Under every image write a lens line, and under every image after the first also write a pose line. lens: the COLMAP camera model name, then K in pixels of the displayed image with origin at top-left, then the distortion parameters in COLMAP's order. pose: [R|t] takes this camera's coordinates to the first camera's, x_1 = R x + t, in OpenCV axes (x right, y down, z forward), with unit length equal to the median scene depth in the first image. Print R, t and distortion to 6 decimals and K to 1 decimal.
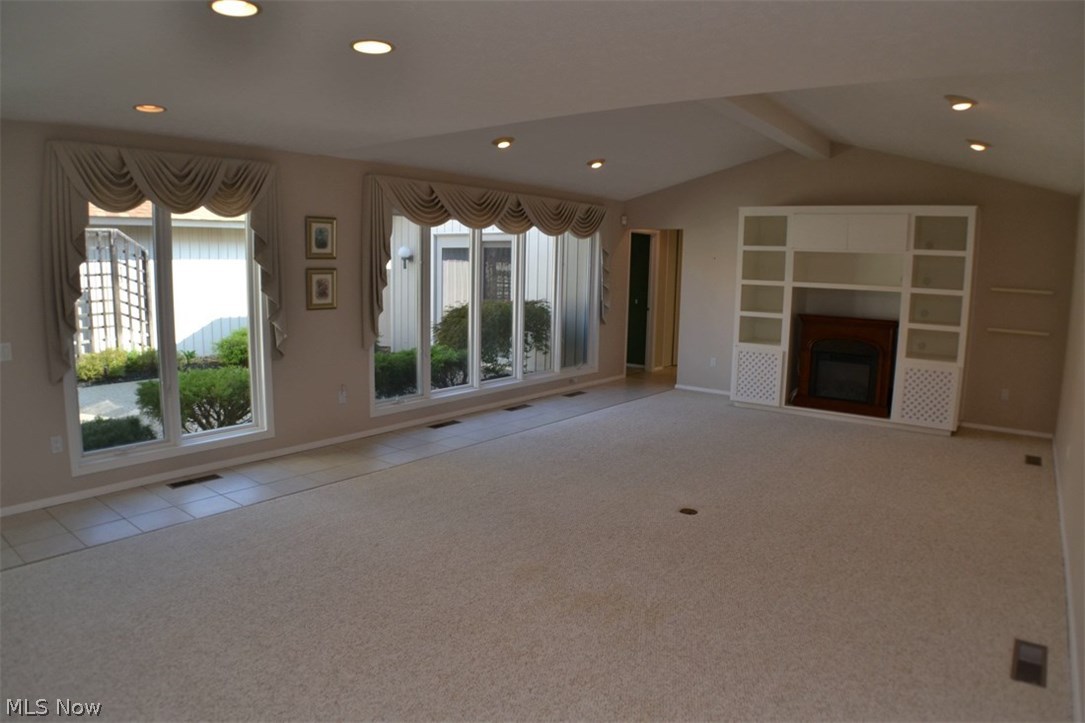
lens RADIAL K [[691.4, 0, 528.4], [0, 691.4, 373.3], [0, 0, 1]] dist [-0.163764, 0.037030]
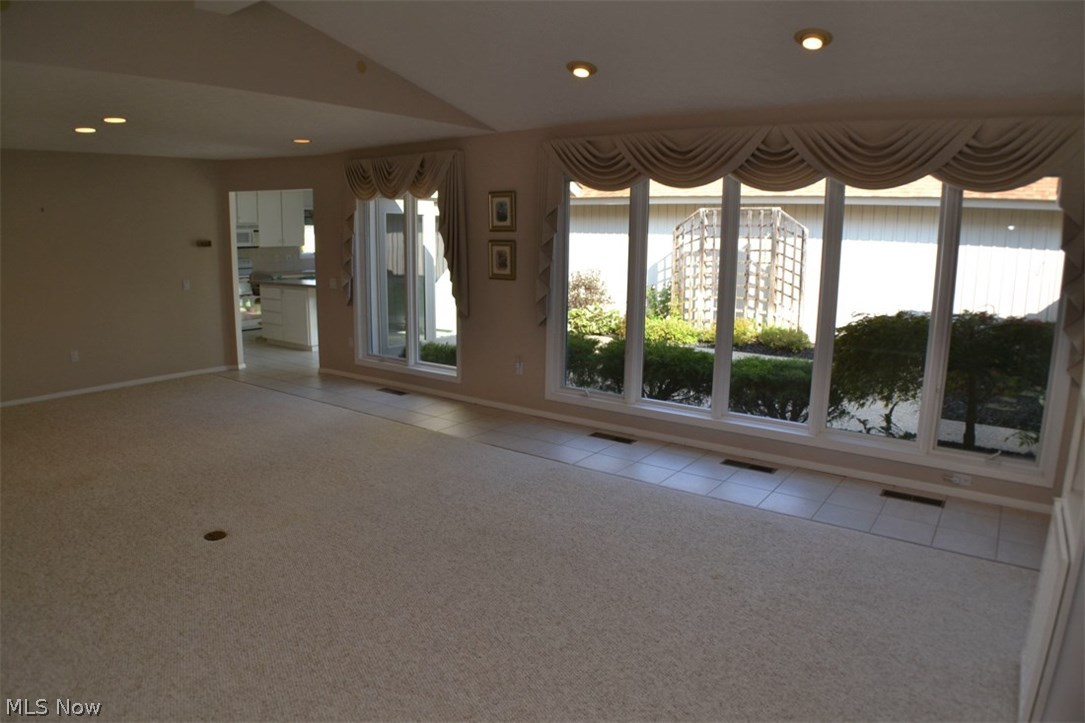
lens RADIAL K [[691.4, 0, 519.7], [0, 691.4, 366.6], [0, 0, 1]] dist [-0.163764, 0.037030]
pose [[0.026064, 0.169139, -0.985247, 0.594780], [-0.165900, 0.972647, 0.162587, -0.109450], [0.985798, 0.159215, 0.053411, 0.770201]]
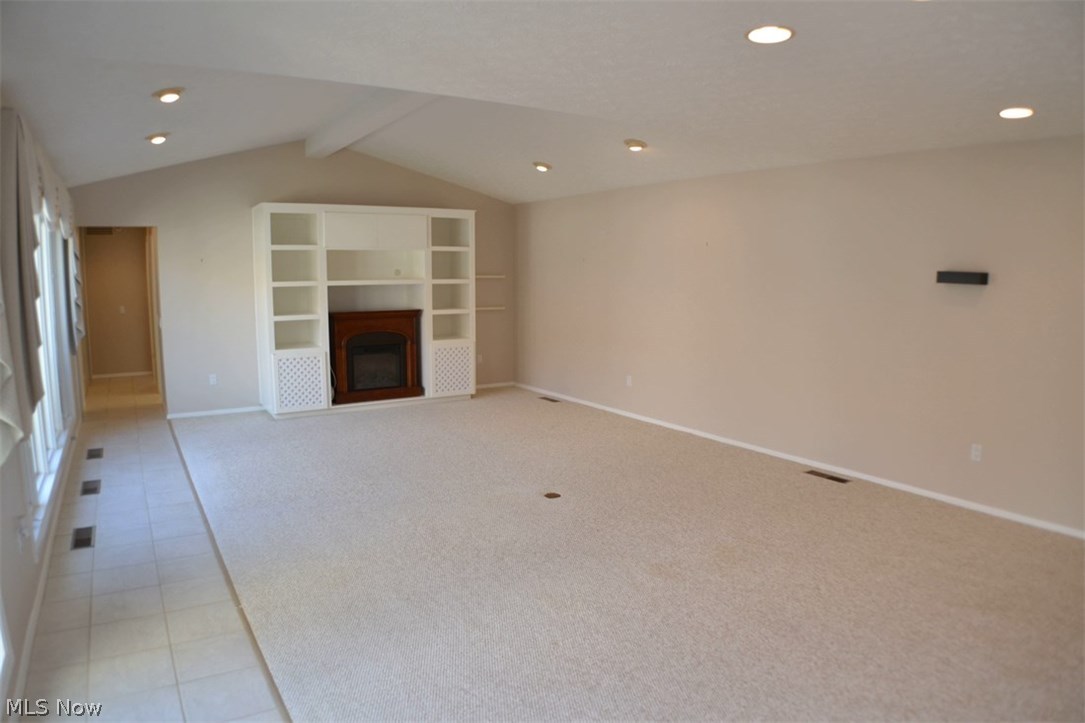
lens RADIAL K [[691.4, 0, 538.4], [0, 691.4, 370.3], [0, 0, 1]] dist [-0.163764, 0.037030]
pose [[0.326666, -0.149668, 0.933214, -0.452481], [0.149516, 0.983132, 0.105337, -0.064749], [-0.933239, 0.105120, 0.343533, 0.377390]]
